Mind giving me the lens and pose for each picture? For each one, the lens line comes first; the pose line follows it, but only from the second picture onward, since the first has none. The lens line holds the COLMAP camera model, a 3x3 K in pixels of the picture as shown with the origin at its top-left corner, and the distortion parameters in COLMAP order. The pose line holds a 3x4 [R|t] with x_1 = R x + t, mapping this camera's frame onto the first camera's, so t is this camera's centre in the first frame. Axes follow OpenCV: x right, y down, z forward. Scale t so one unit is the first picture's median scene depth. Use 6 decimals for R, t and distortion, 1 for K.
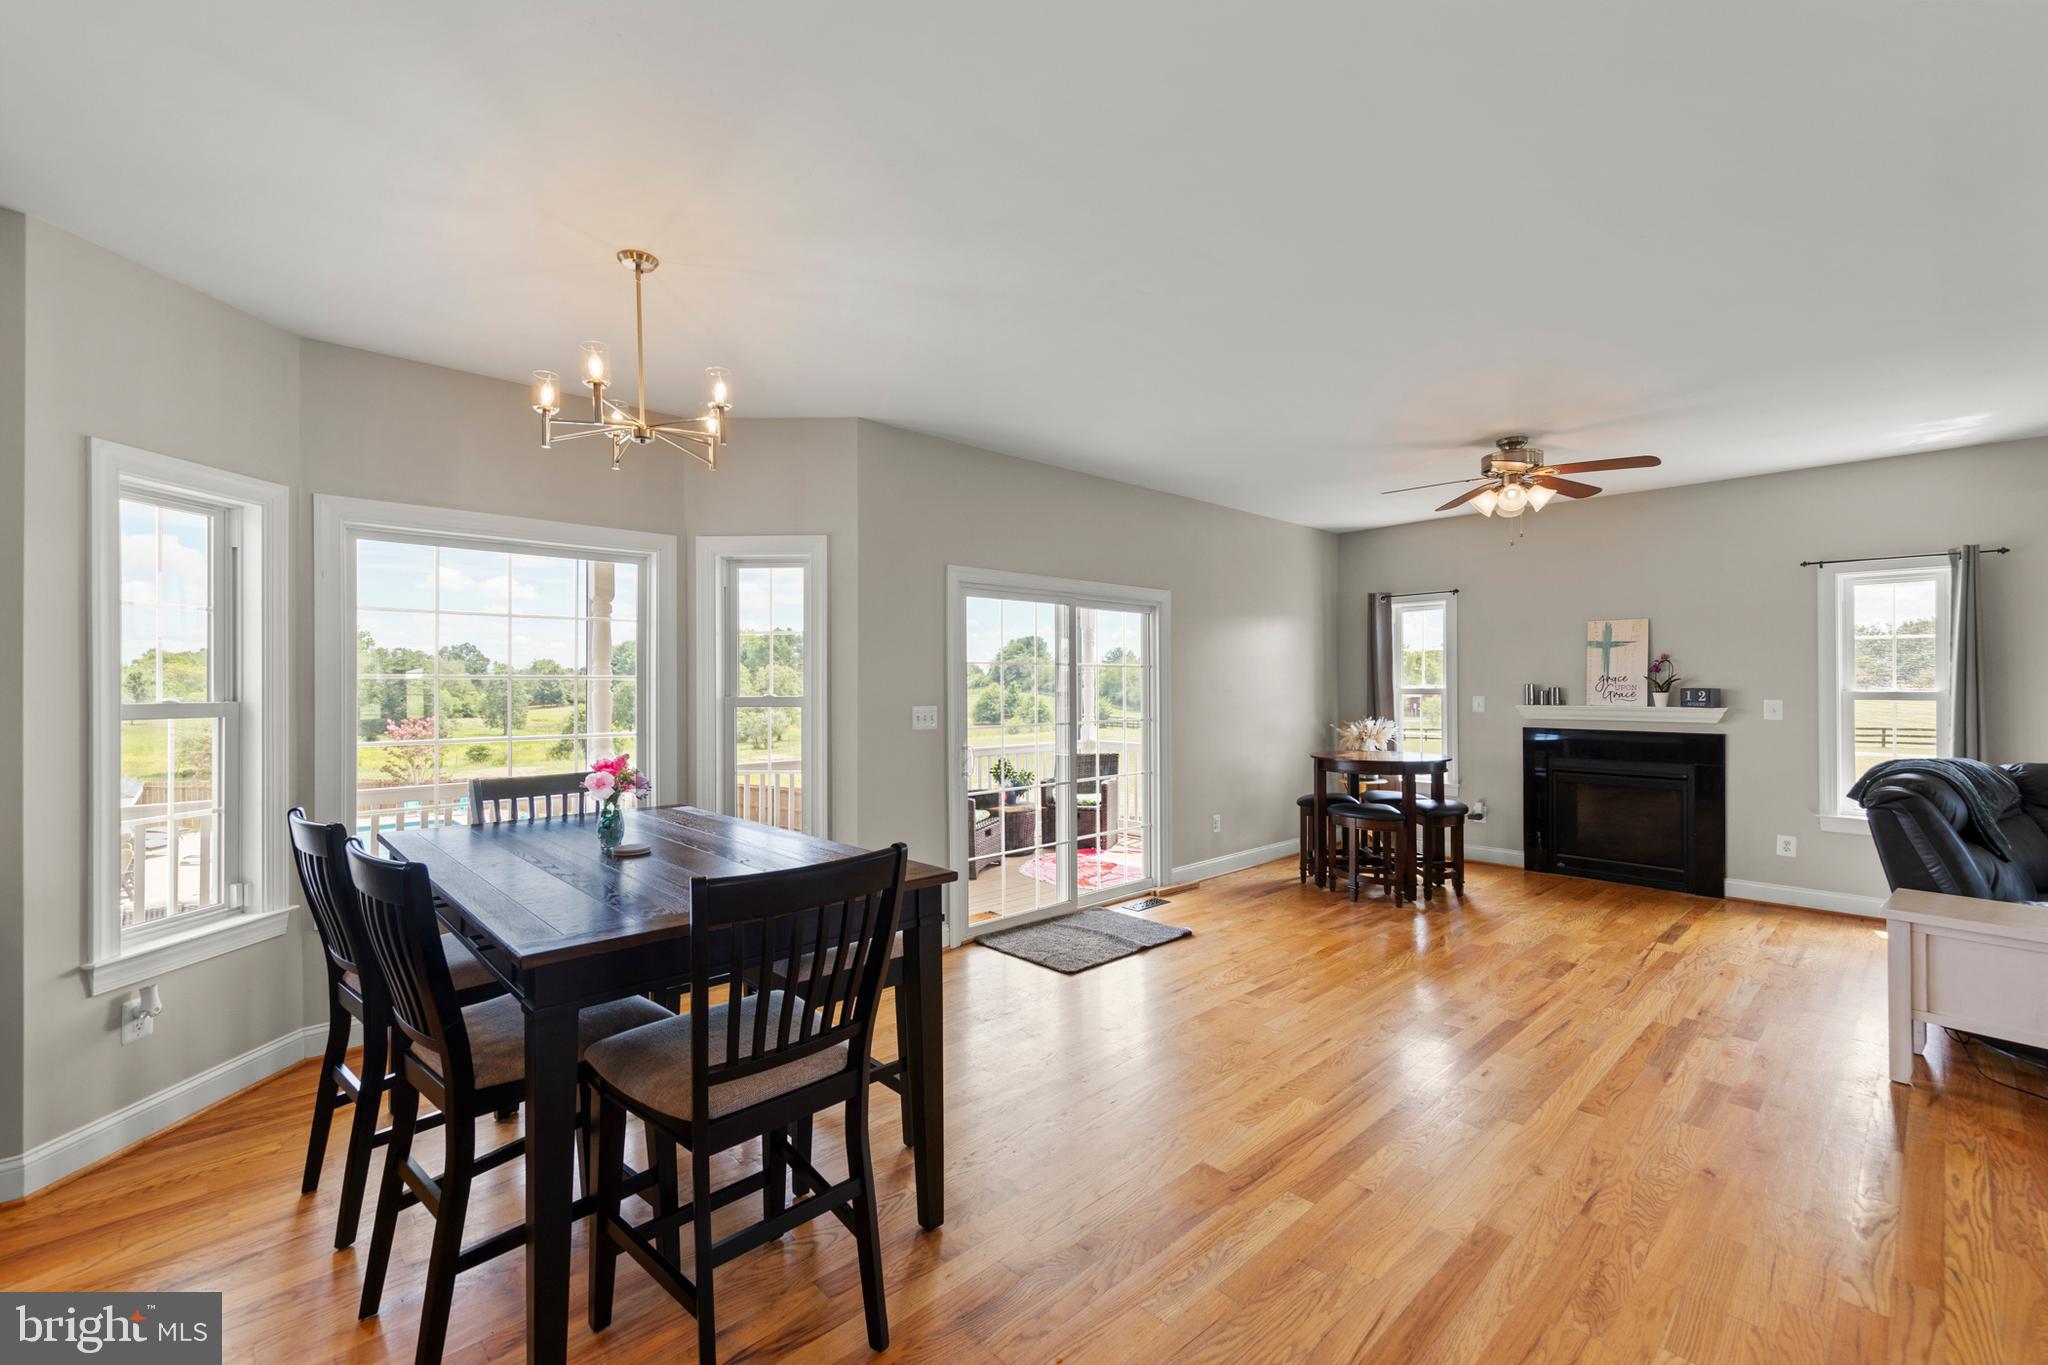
lens RADIAL K [[859.4, 0, 1022.2], [0, 859.4, 675.0], [0, 0, 1]] dist [0.010990, -0.000333]
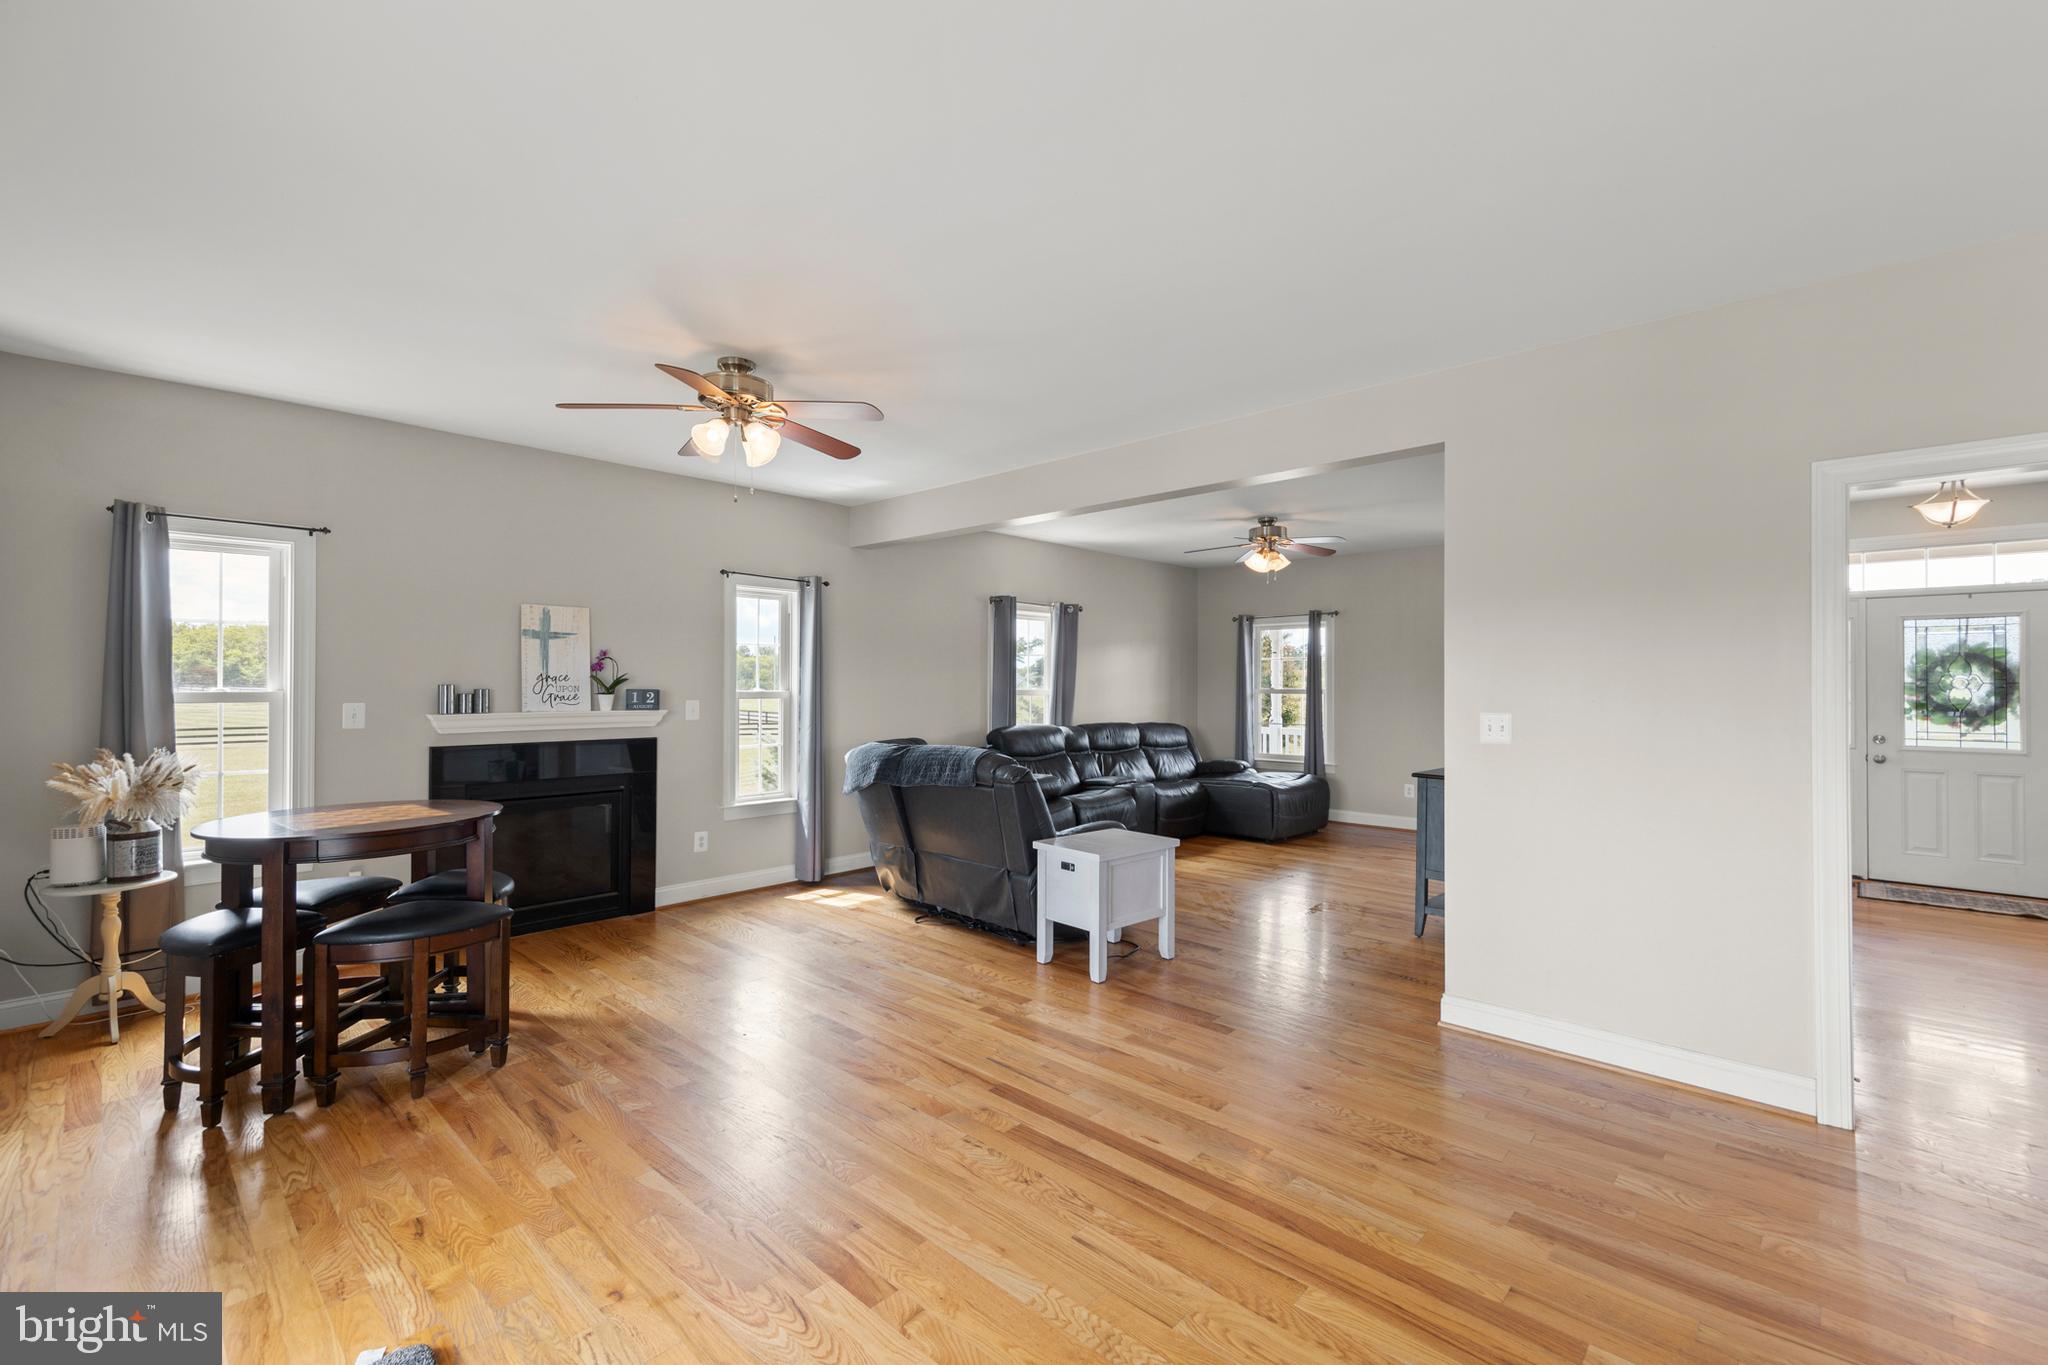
lens RADIAL K [[860.4, 0, 1049.7], [0, 860.4, 696.8], [0, 0, 1]] dist [0.002489, -0.000203]
pose [[-0.076723, -0.012904, 0.996969, -0.164737], [-0.012623, 0.999849, 0.011970, 0.006815], [-0.996973, -0.011666, -0.076875, 0.638199]]
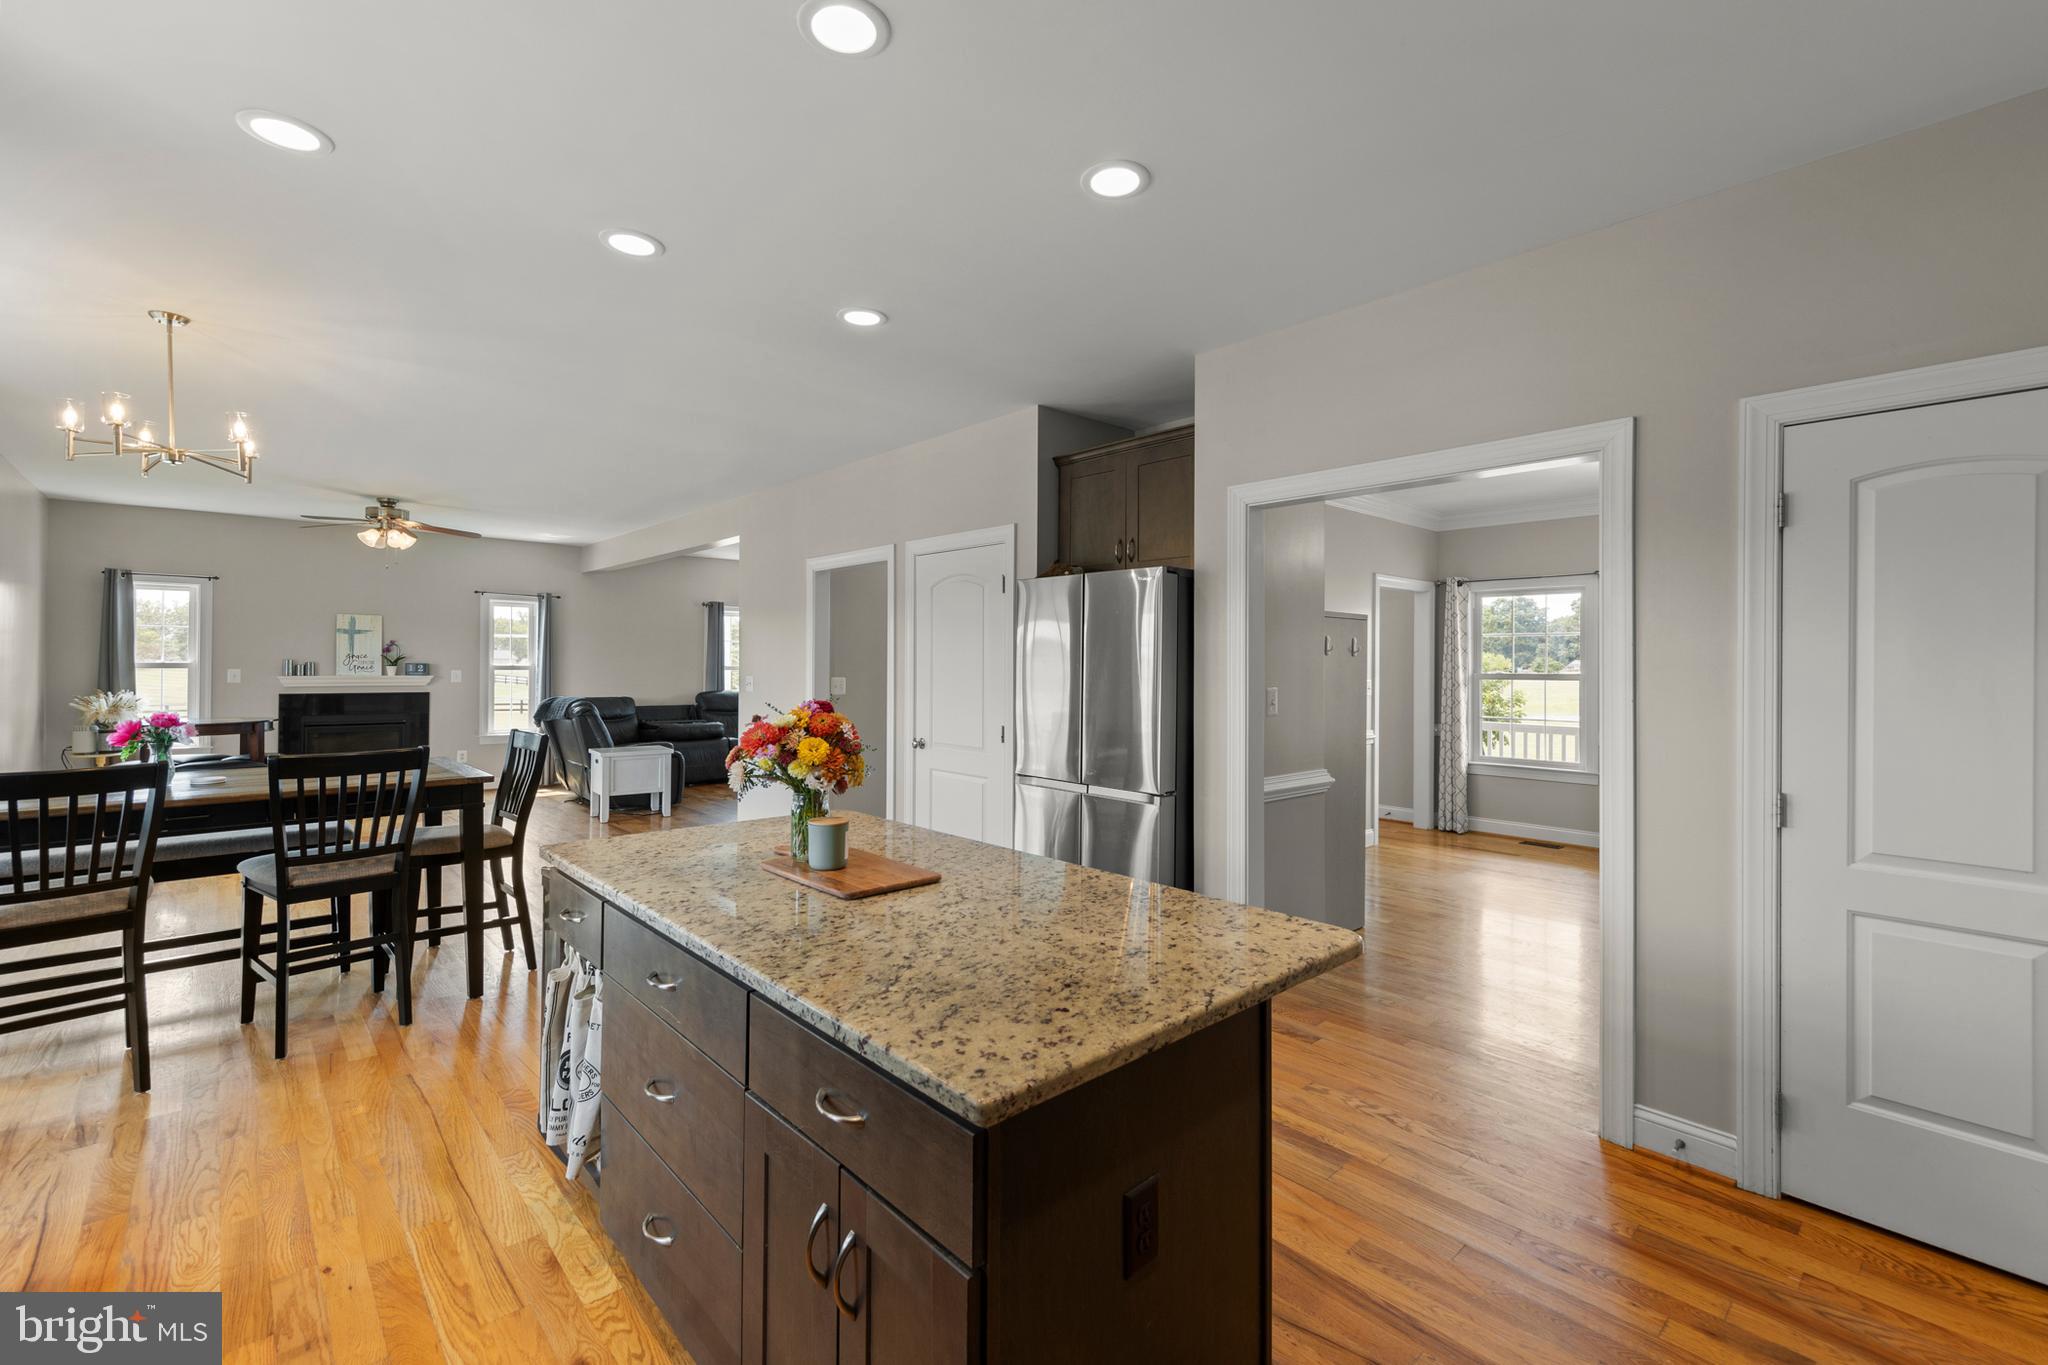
lens RADIAL K [[859.4, 0, 1022.2], [0, 859.4, 675.0], [0, 0, 1]] dist [0.010990, -0.000333]
pose [[0.010799, -0.011751, 0.999873, -0.763787], [-0.022052, 0.999685, 0.011987, -0.006336], [-0.999698, -0.022179, 0.010536, -0.108421]]
